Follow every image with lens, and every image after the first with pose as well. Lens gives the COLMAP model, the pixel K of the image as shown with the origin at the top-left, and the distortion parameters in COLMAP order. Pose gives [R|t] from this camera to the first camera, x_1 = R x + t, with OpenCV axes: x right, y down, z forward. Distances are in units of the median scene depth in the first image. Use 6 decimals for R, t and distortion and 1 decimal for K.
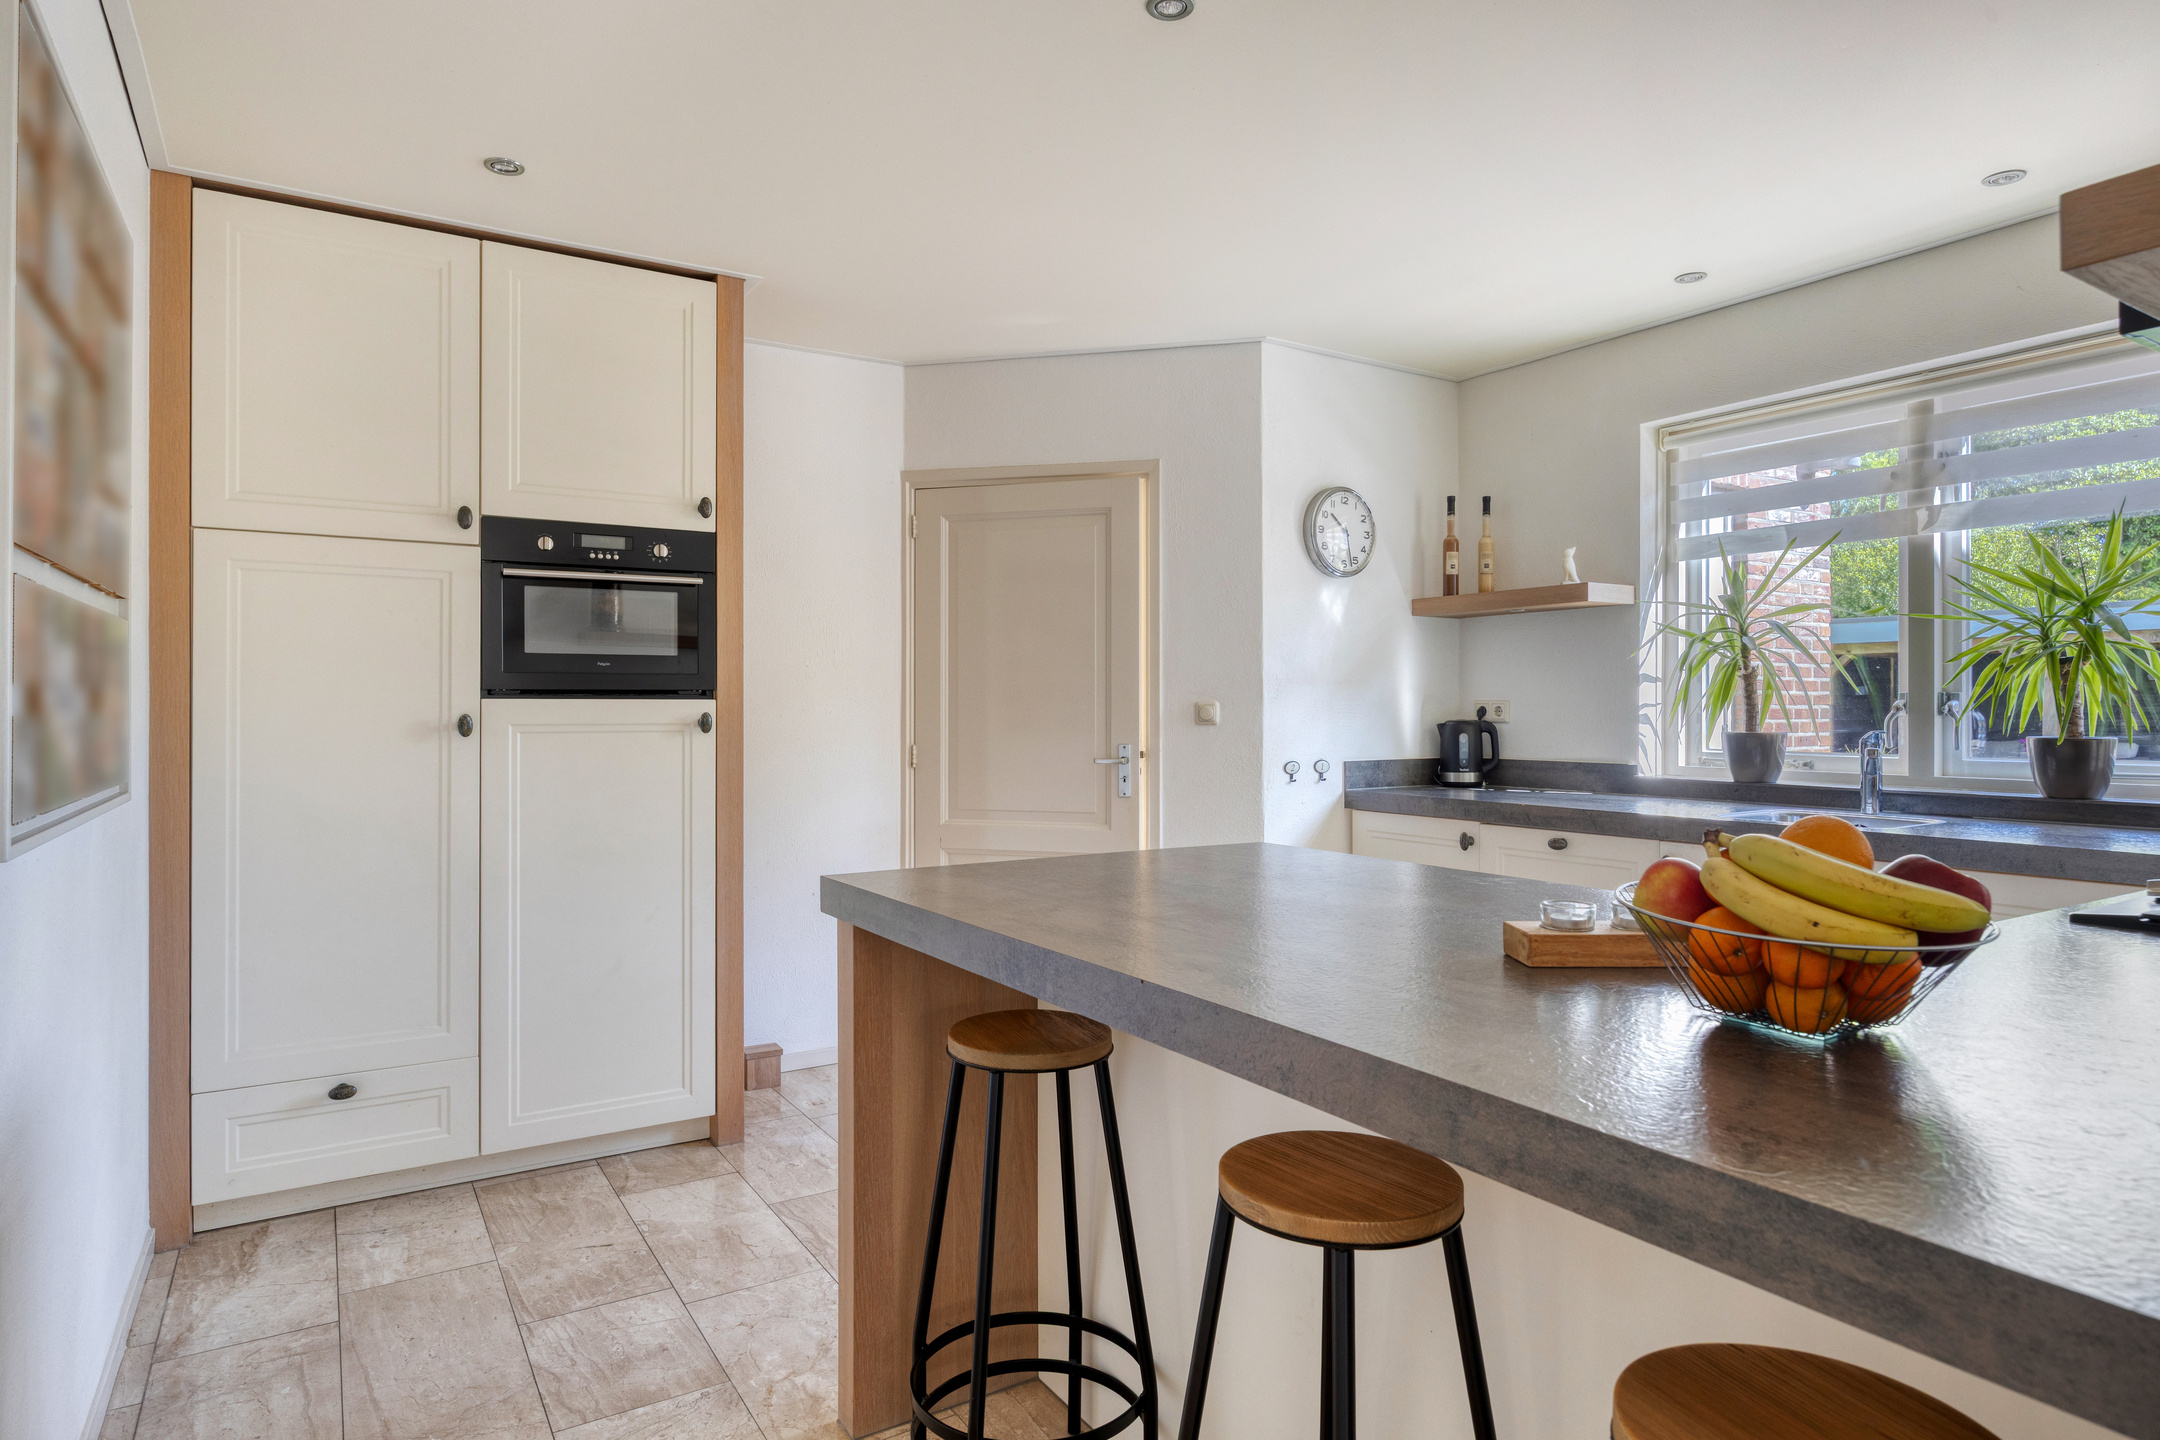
lens RADIAL K [[1214.4, 0, 1082.5], [0, 1214.4, 703.7], [0, 0, 1]] dist [-0.008140, -0.000447]
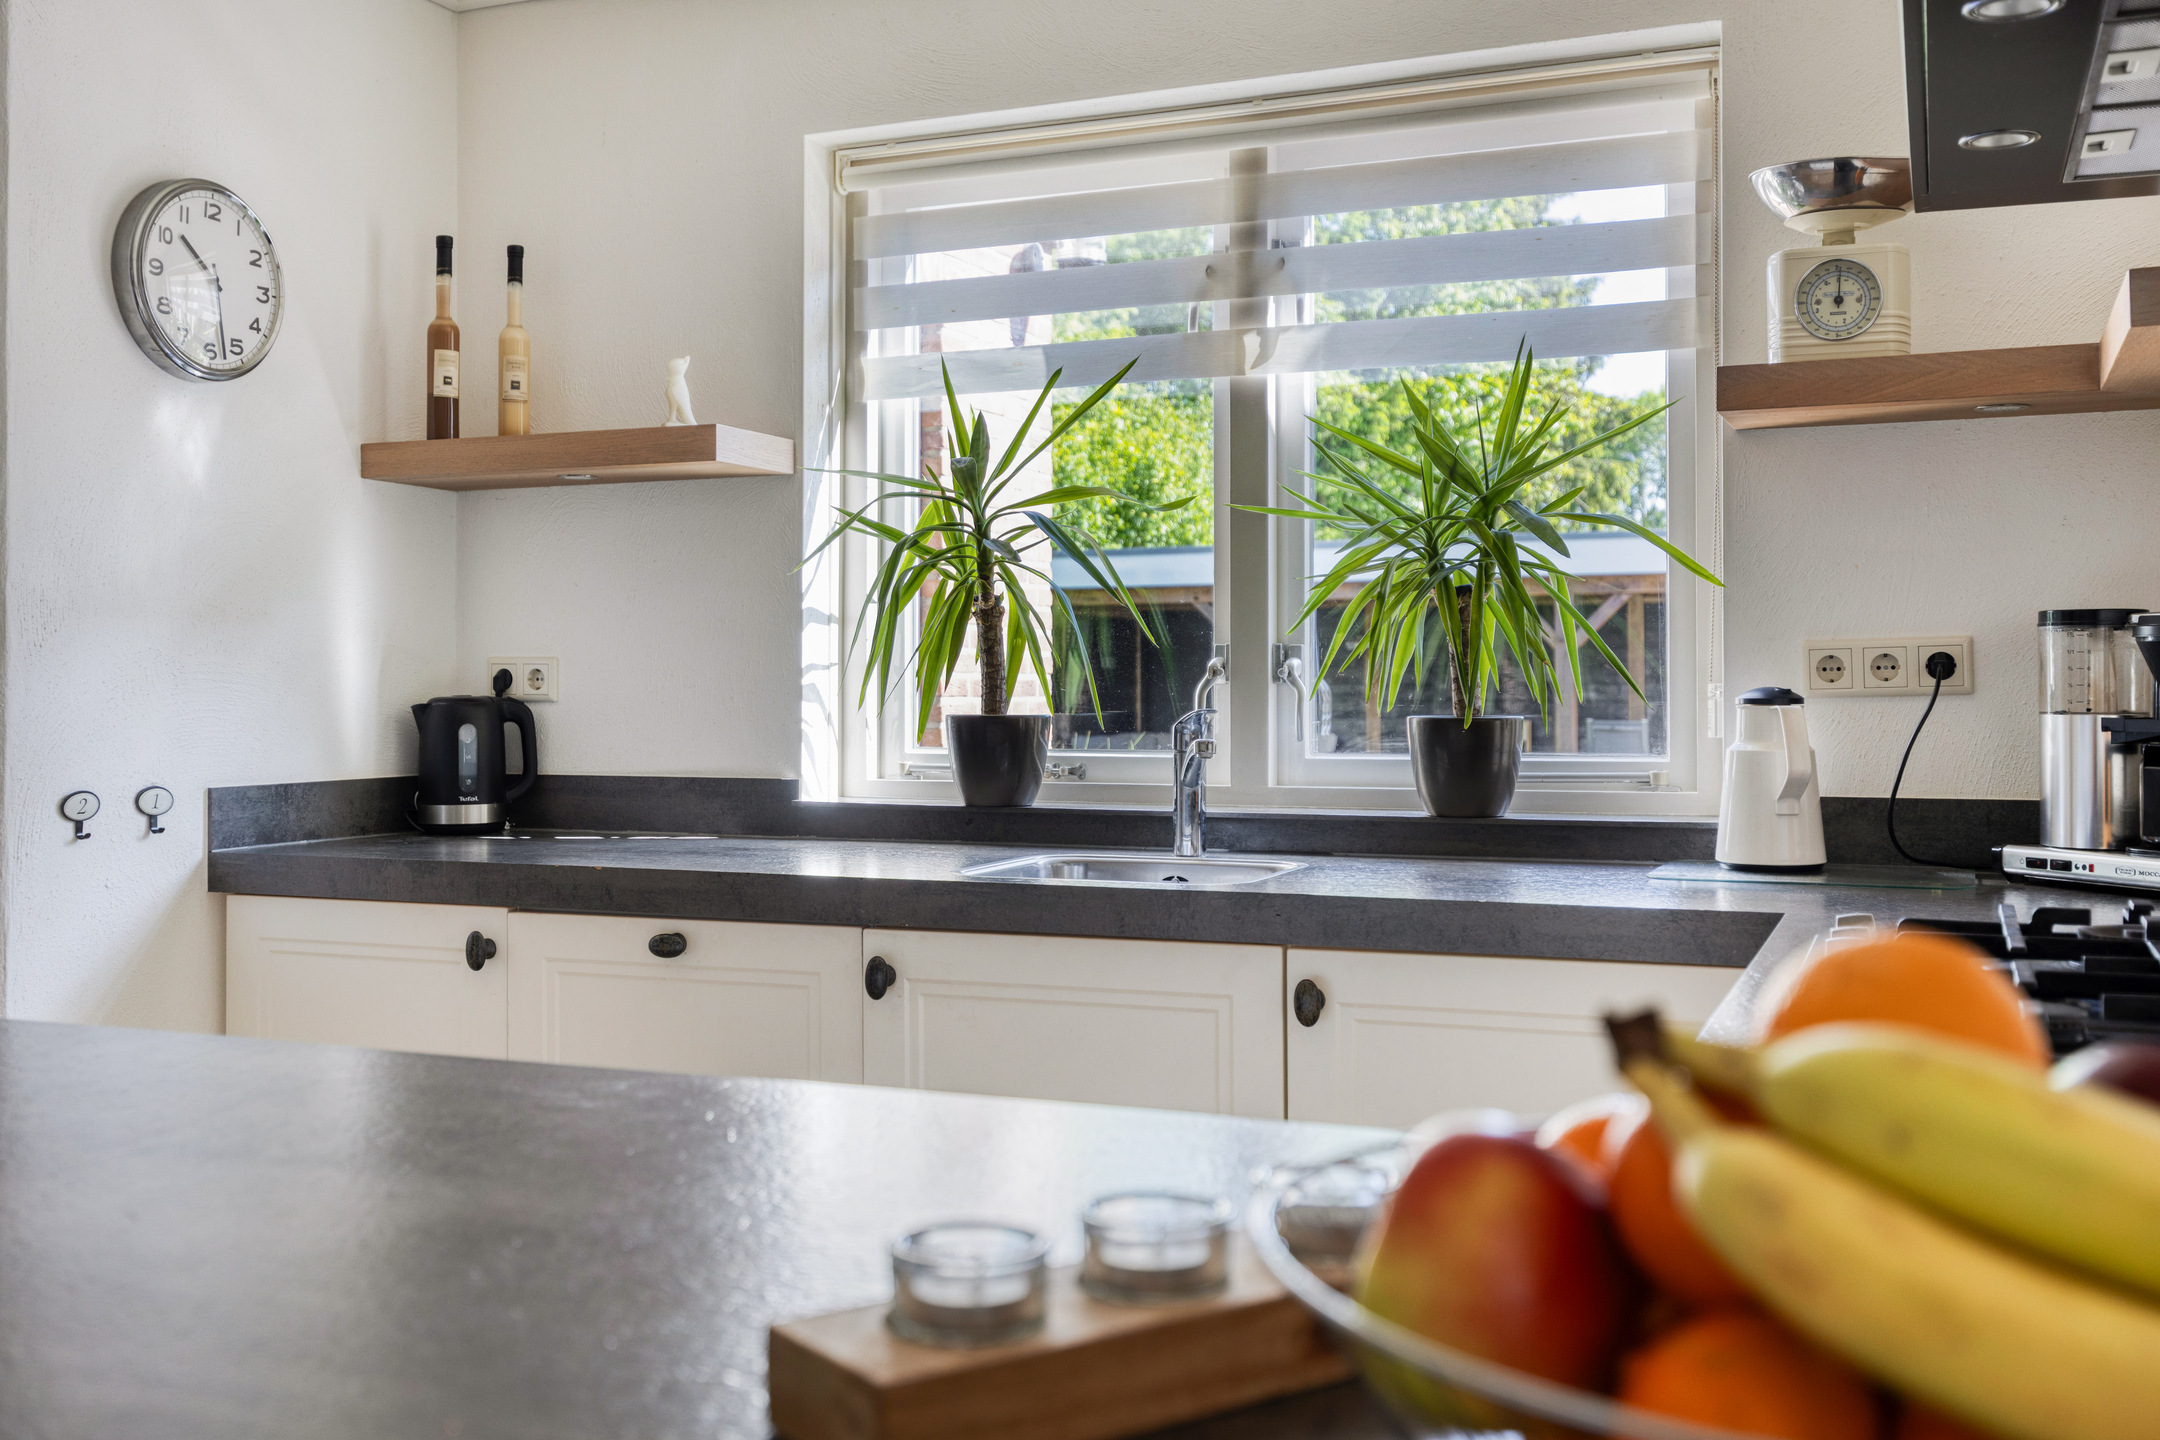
lens RADIAL K [[2100.5, 0, 1080.7], [0, 2100.5, 657.0], [0, 0, 1]] dist [-0.003759, -0.005129]
pose [[0.823401, 0.007668, 0.567409, 0.041264], [-0.000833, 0.999924, -0.012305, 0.008371], [-0.567460, 0.009659, 0.823344, 0.179837]]
